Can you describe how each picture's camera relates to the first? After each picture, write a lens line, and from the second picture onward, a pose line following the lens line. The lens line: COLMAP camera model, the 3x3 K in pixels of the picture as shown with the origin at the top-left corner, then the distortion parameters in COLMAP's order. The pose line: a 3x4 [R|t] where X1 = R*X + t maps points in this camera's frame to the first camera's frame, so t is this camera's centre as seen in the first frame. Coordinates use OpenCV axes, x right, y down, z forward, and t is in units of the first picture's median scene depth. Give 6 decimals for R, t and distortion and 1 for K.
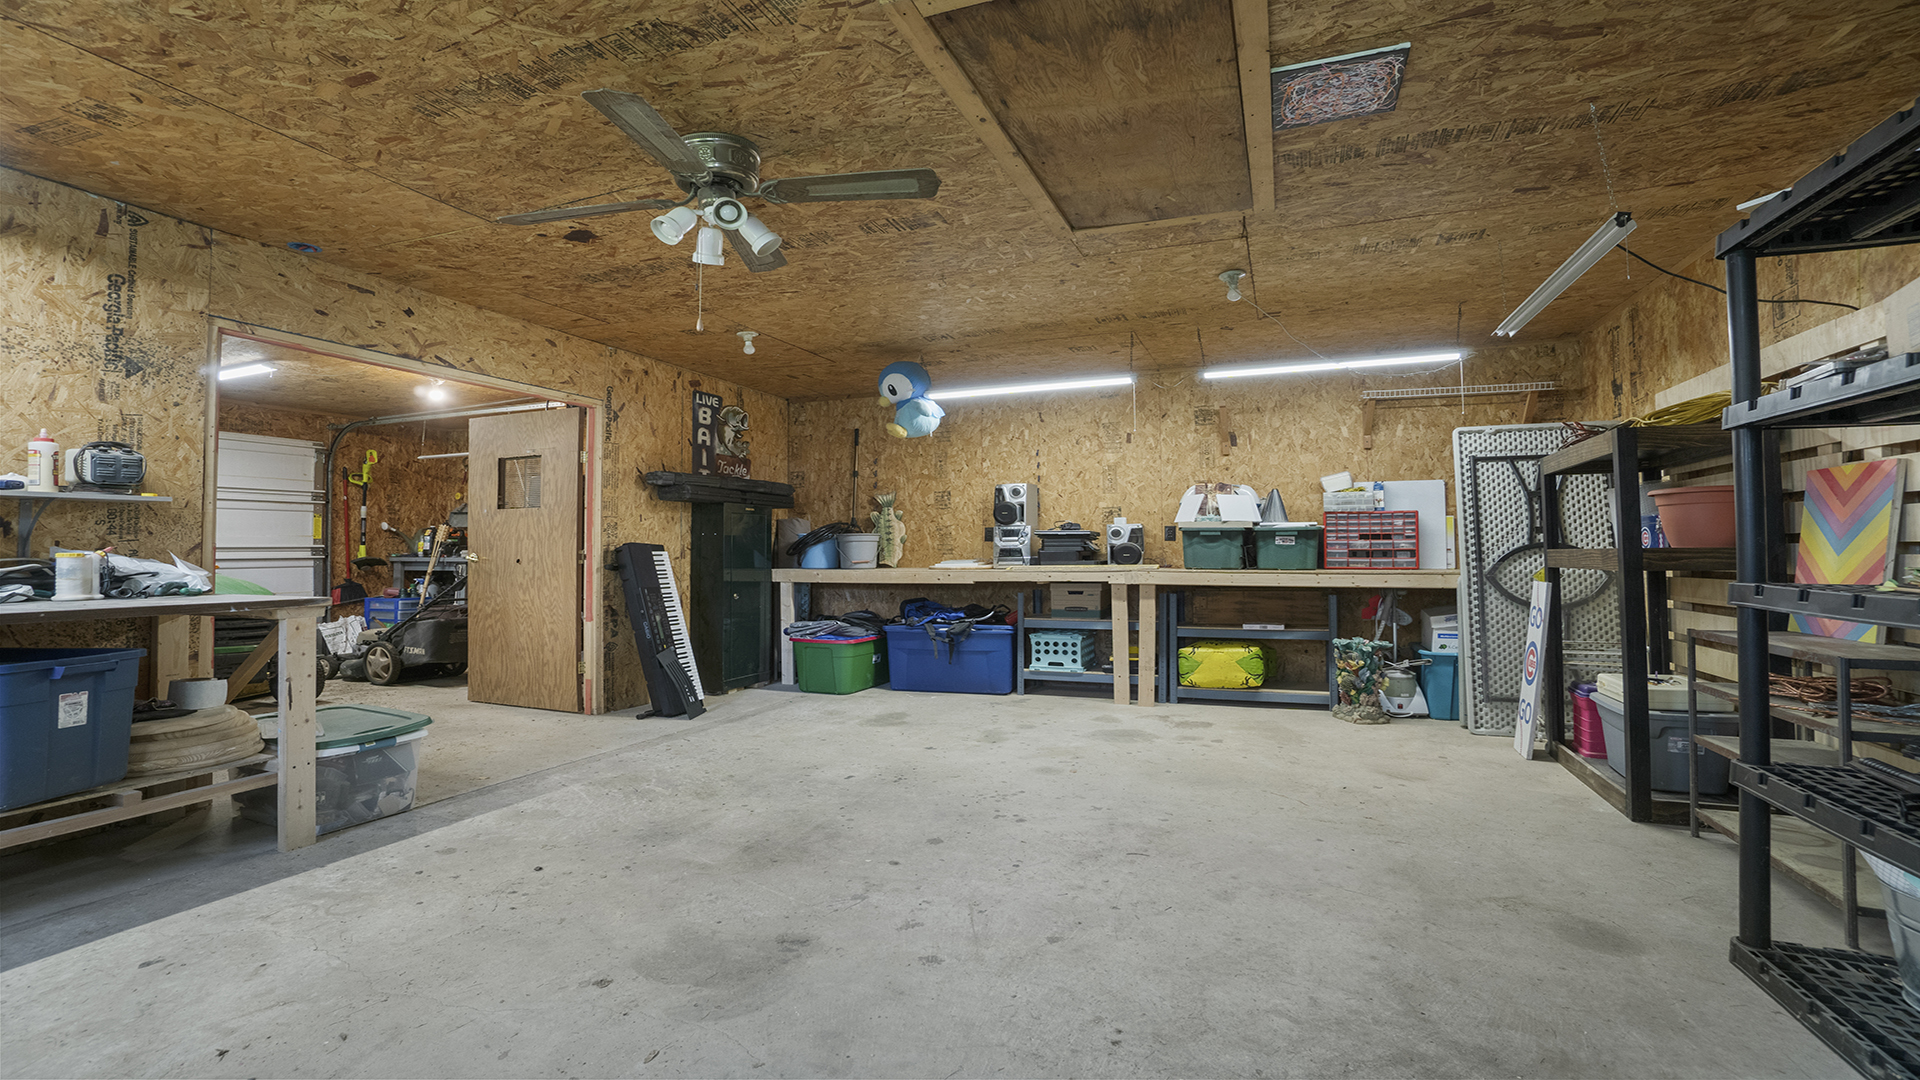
lens RADIAL K [[849.9, 0, 966.9], [0, 849.9, 529.2], [0, 0, 1]] dist [-0.032295, 0.000147]
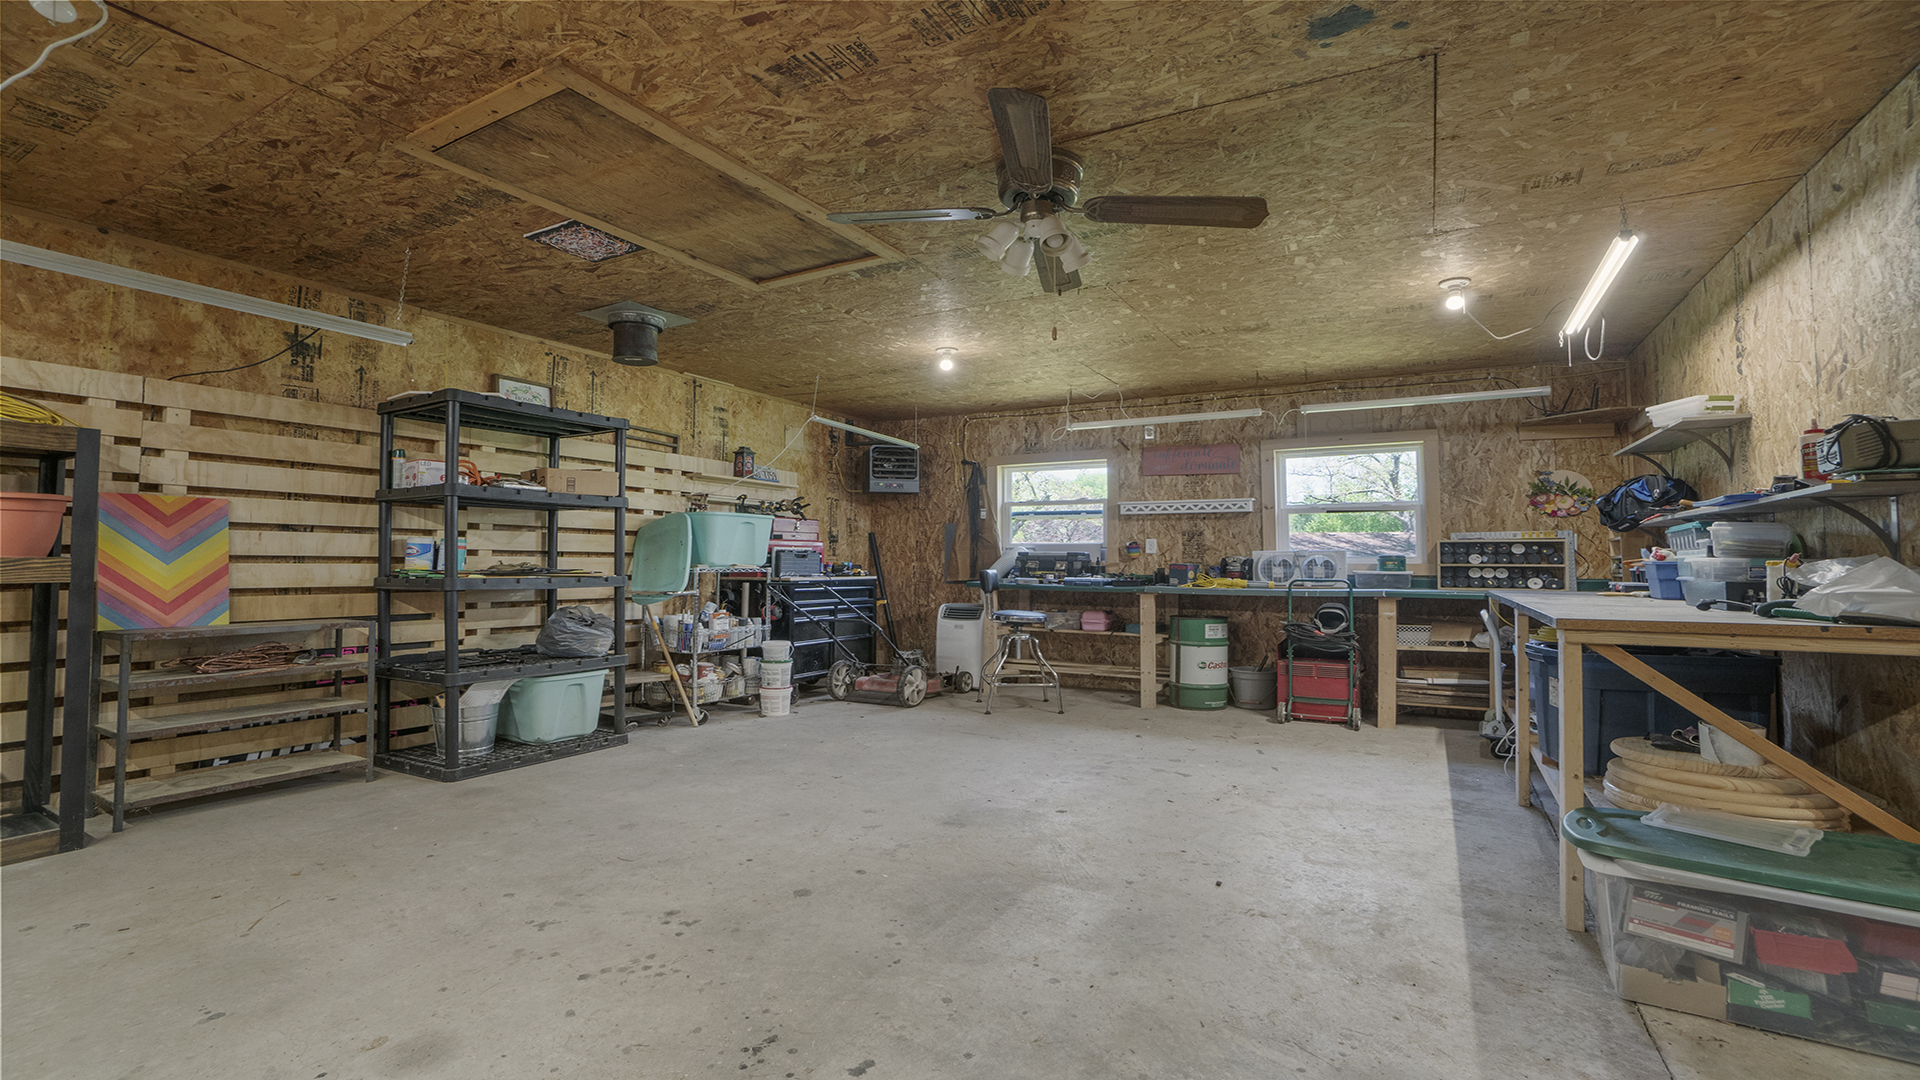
lens RADIAL K [[849.9, 0, 959.3], [0, 849.9, 541.5], [0, 0, 1]] dist [-0.032295, 0.000147]
pose [[-0.988372, 0.006320, 0.151924, -0.320791], [-0.002201, 0.998436, -0.055859, 0.055504], [-0.152039, -0.055544, -0.986812, 1.797075]]
